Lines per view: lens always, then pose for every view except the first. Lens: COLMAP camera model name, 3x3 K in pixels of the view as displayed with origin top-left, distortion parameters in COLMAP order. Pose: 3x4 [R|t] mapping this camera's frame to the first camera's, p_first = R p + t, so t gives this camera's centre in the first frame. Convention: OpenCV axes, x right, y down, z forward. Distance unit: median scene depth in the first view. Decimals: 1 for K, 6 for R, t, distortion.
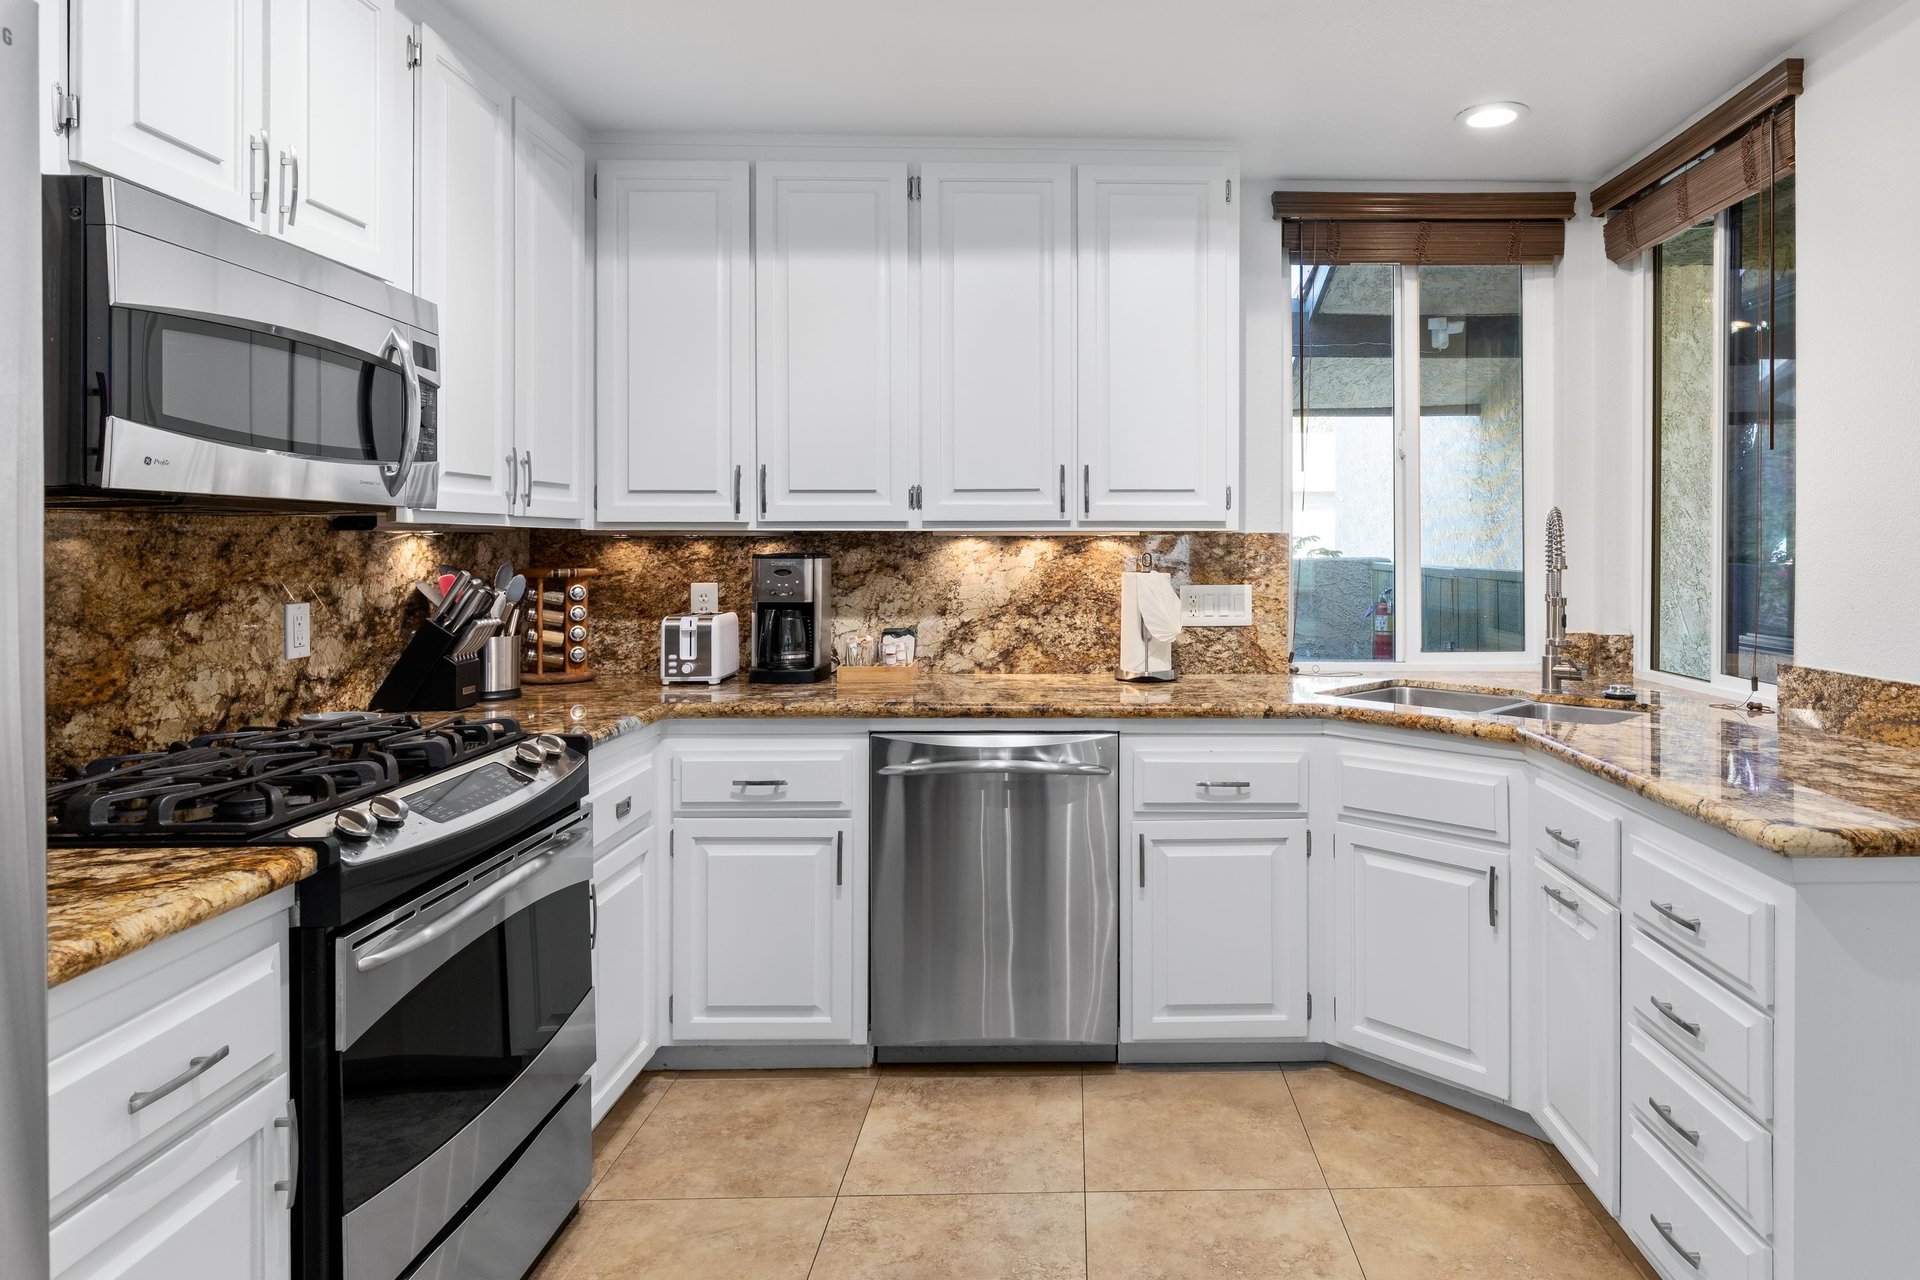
lens RADIAL K [[1108.0, 0, 972.3], [0, 1108.0, 544.7], [0, 0, 1]] dist [0.005149, -0.002398]
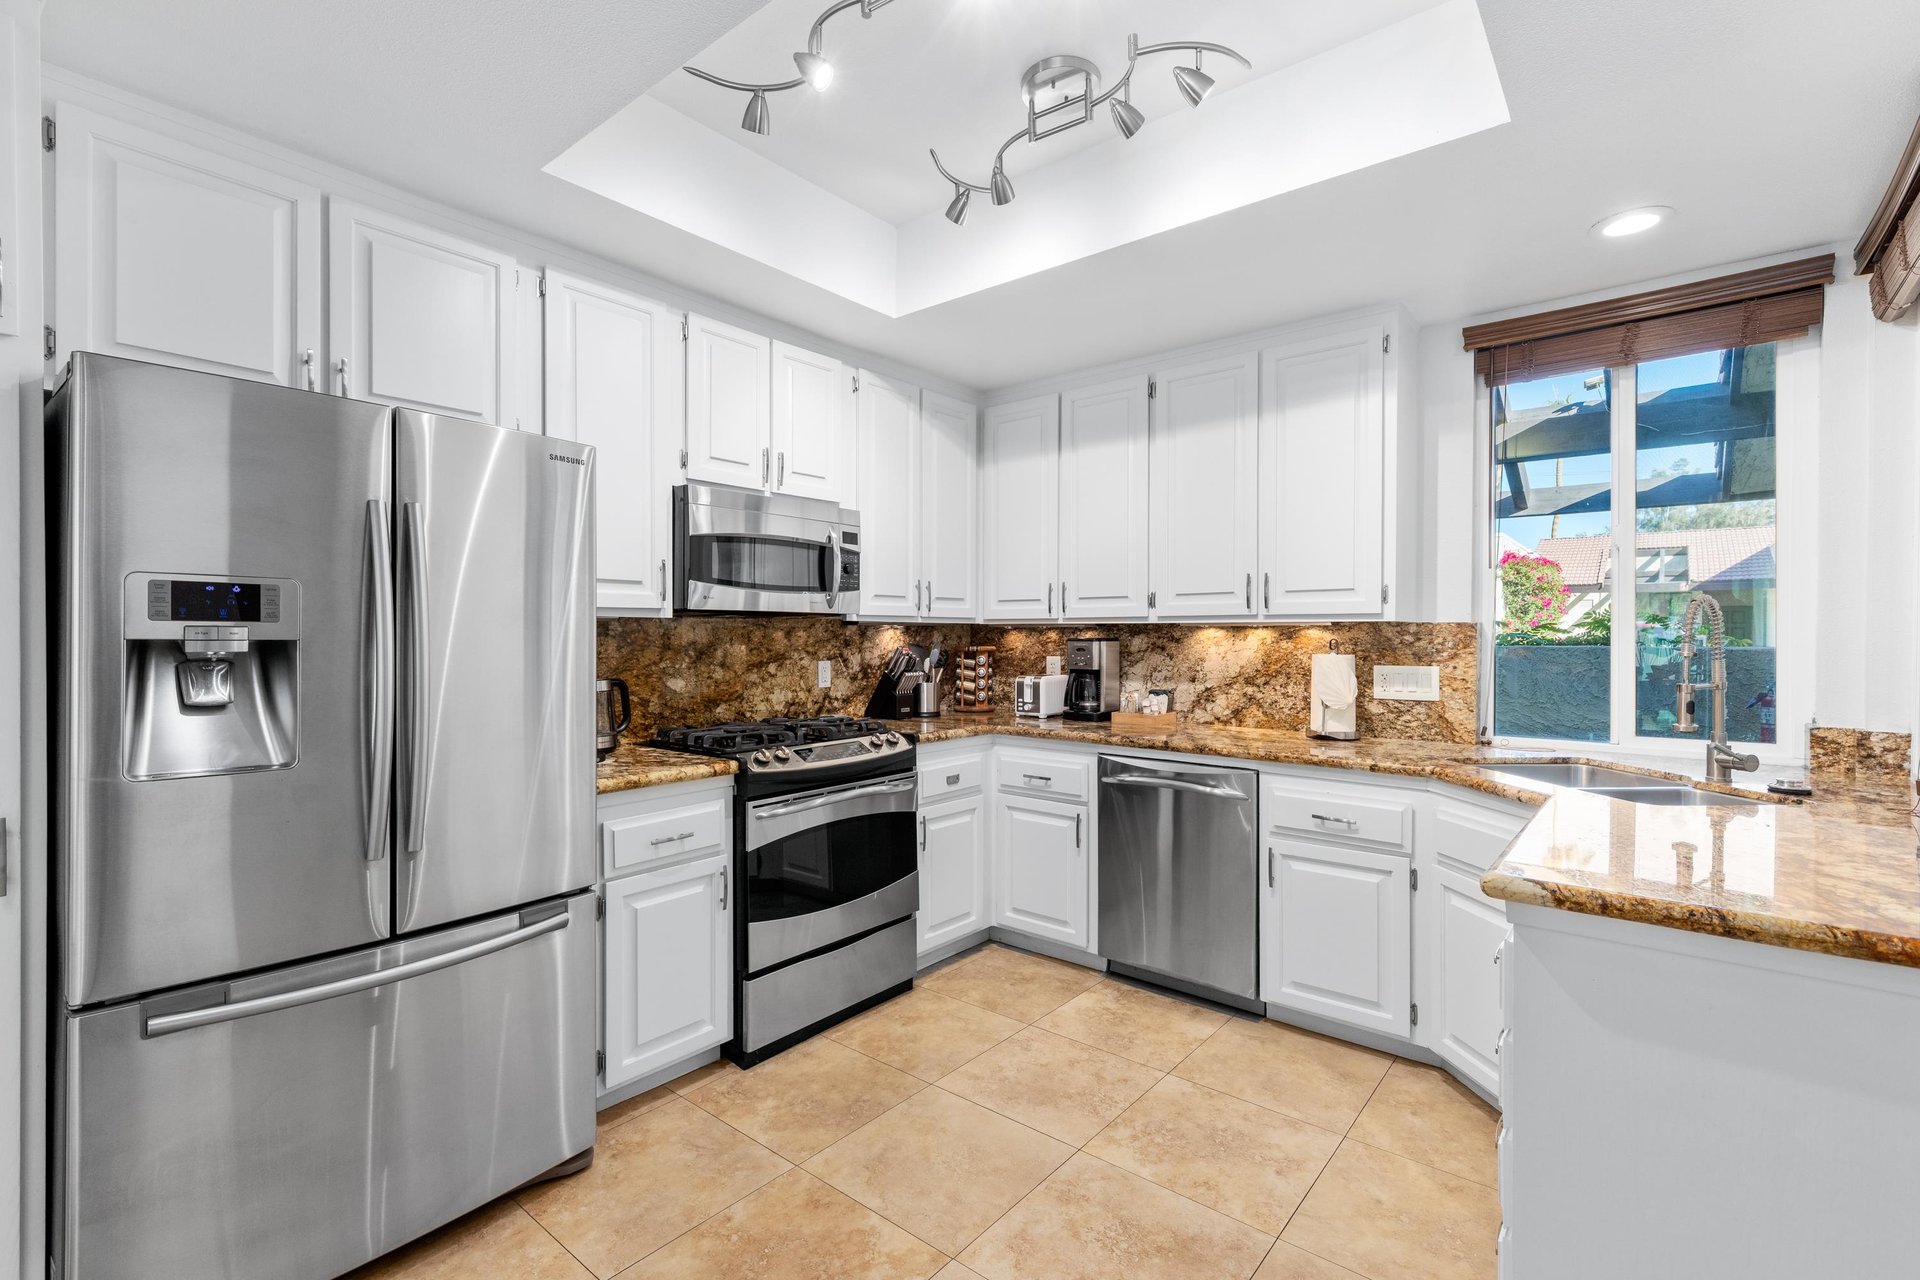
lens RADIAL K [[861.8, 0, 960.2], [0, 861.8, 636.7], [0, 0, 1]] dist [0.017052, -0.000772]
pose [[0.756363, 0.003414, -0.654144, 0.530940], [-0.000944, 0.999991, 0.004127, 0.001169], [0.654152, -0.002504, 0.756359, -0.037615]]
